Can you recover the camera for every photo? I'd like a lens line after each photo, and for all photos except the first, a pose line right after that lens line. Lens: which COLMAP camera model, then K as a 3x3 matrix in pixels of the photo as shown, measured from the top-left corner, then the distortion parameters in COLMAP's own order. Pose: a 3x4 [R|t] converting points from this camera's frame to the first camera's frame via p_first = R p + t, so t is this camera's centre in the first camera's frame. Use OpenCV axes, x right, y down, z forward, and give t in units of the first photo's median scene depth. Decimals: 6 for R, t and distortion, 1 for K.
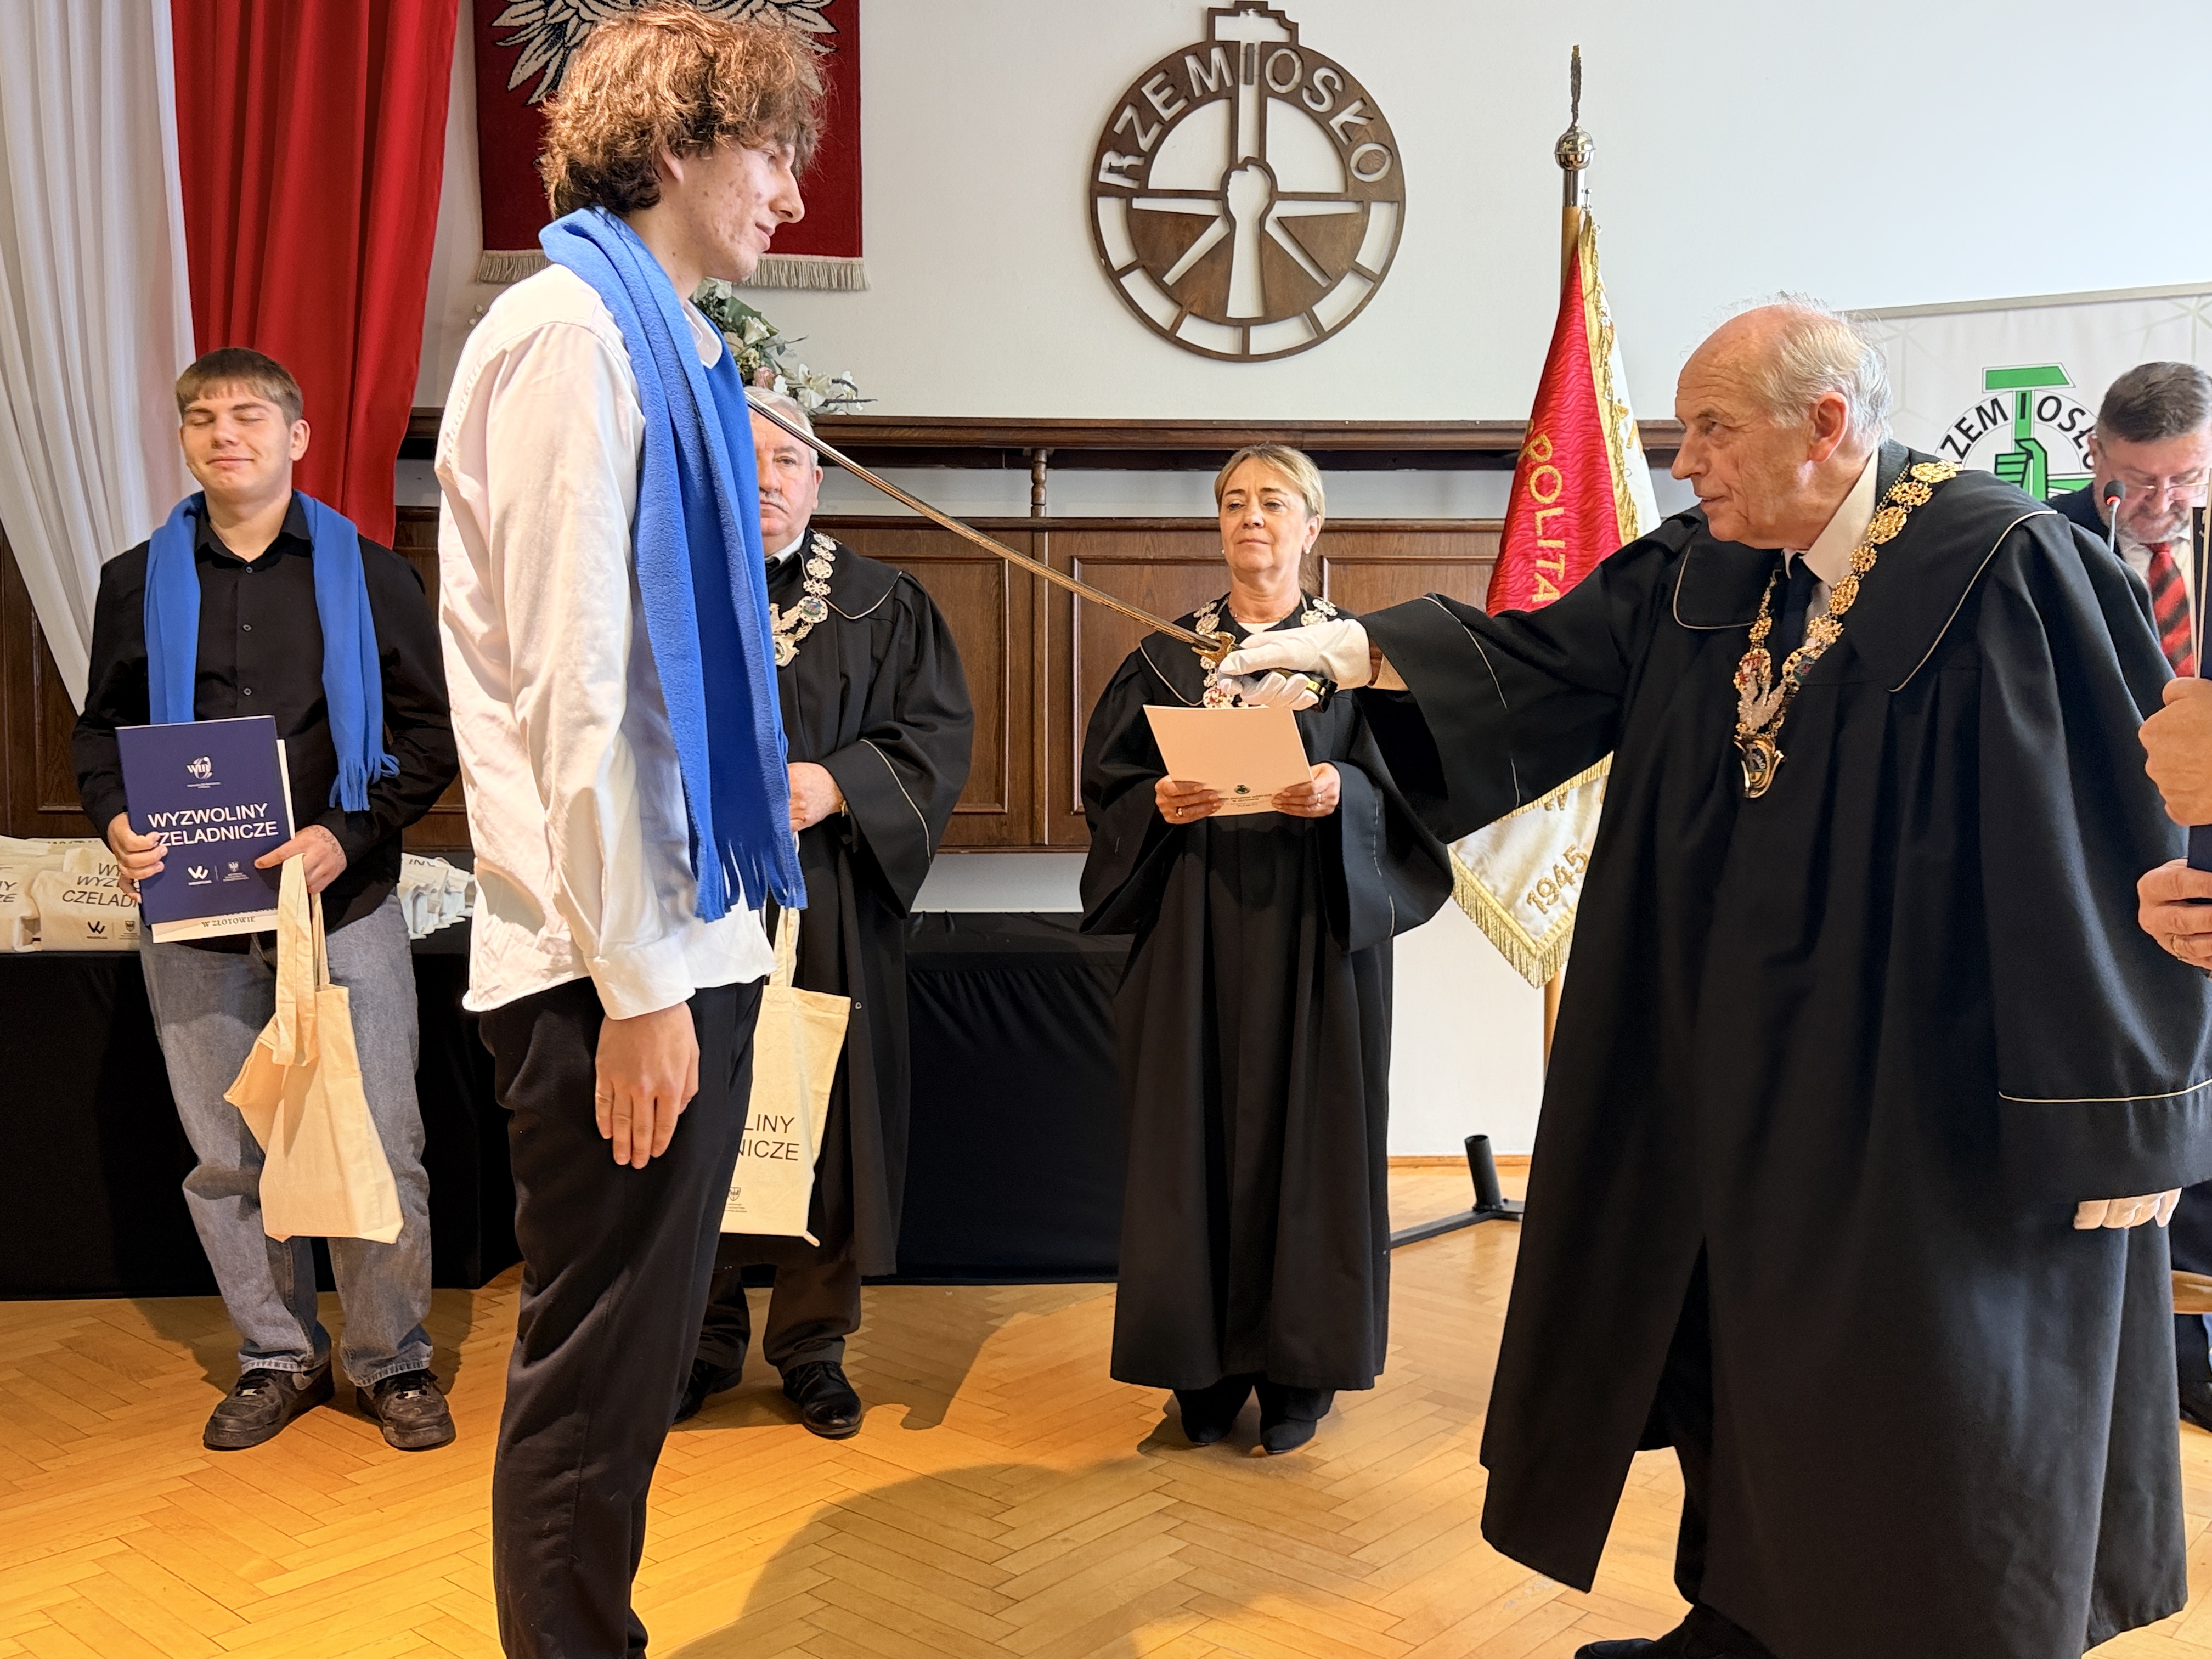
lens RADIAL K [[1984.2, 0, 1096.9], [0, 1984.2, 851.0], [0, 0, 1]] dist [0.135813, -0.243907]
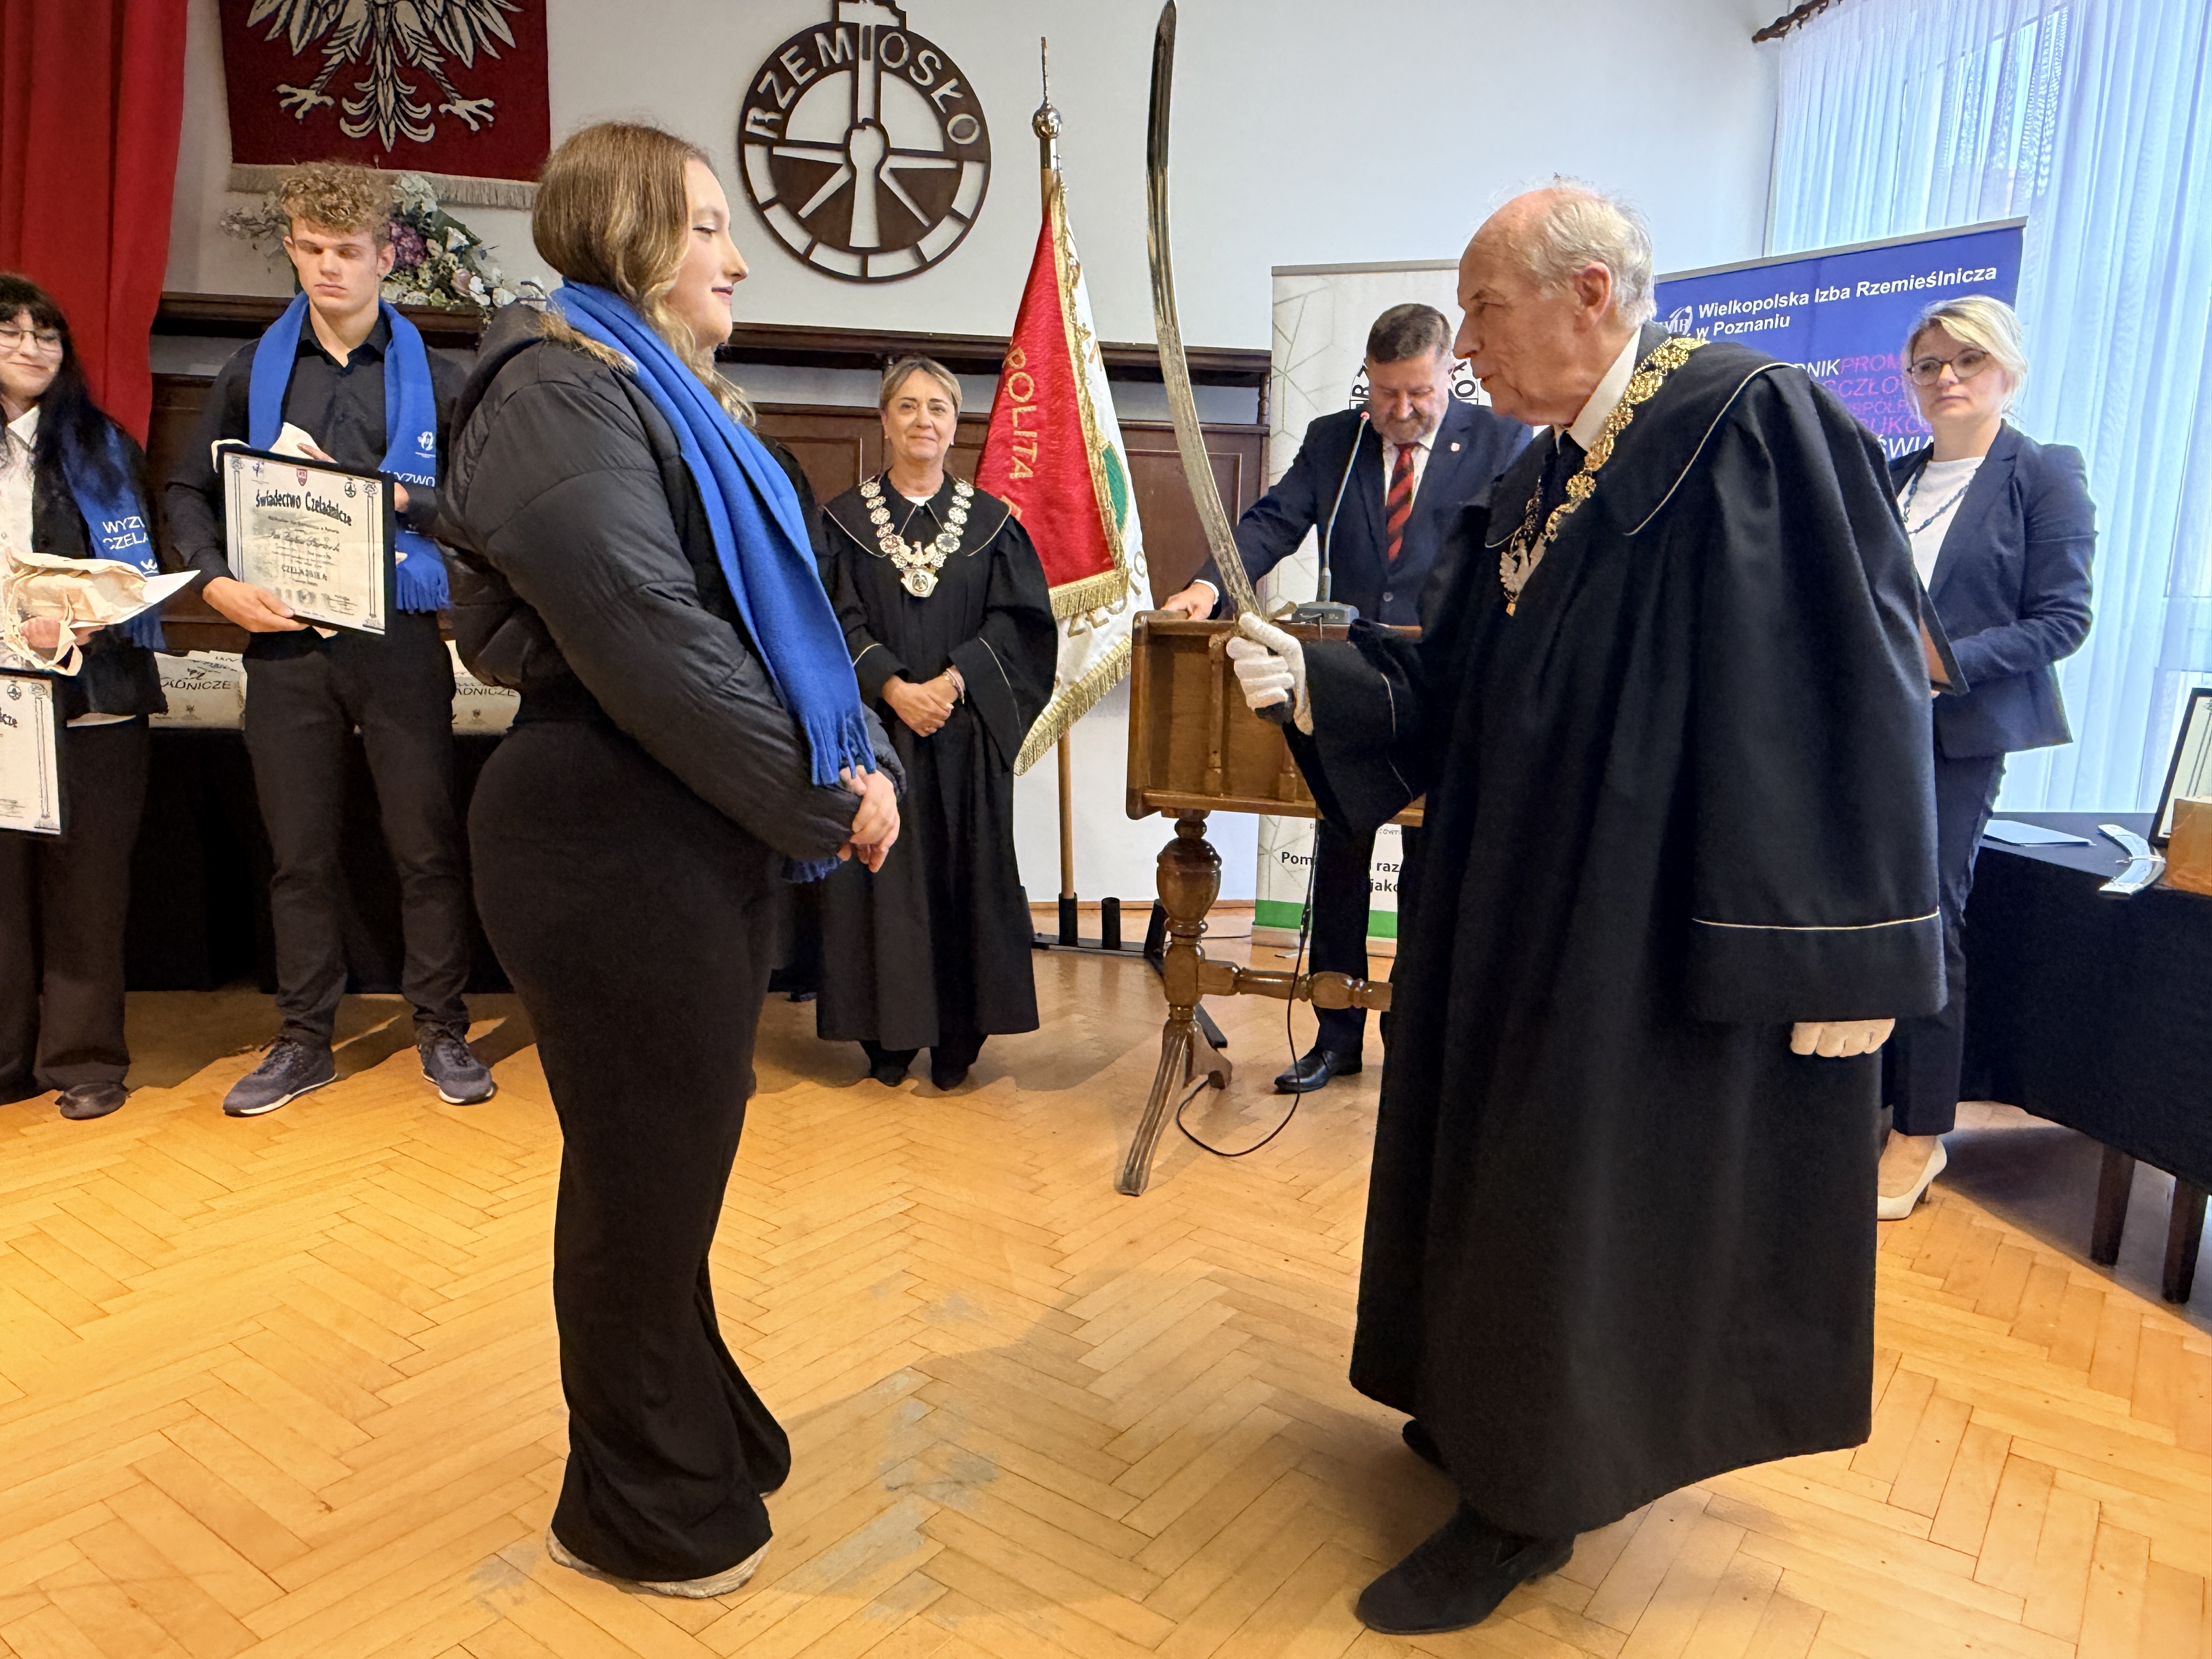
lens RADIAL K [[1515.9, 0, 1091.2], [0, 1515.9, 833.7], [0, 0, 1]] dist [0.001049, 0.001943]
pose [[0.995854, 0.013979, 0.089882, 0.137337], [-0.023005, 0.994702, 0.100189, 0.004054], [-0.088006, -0.101841, 0.990900, -0.004945]]
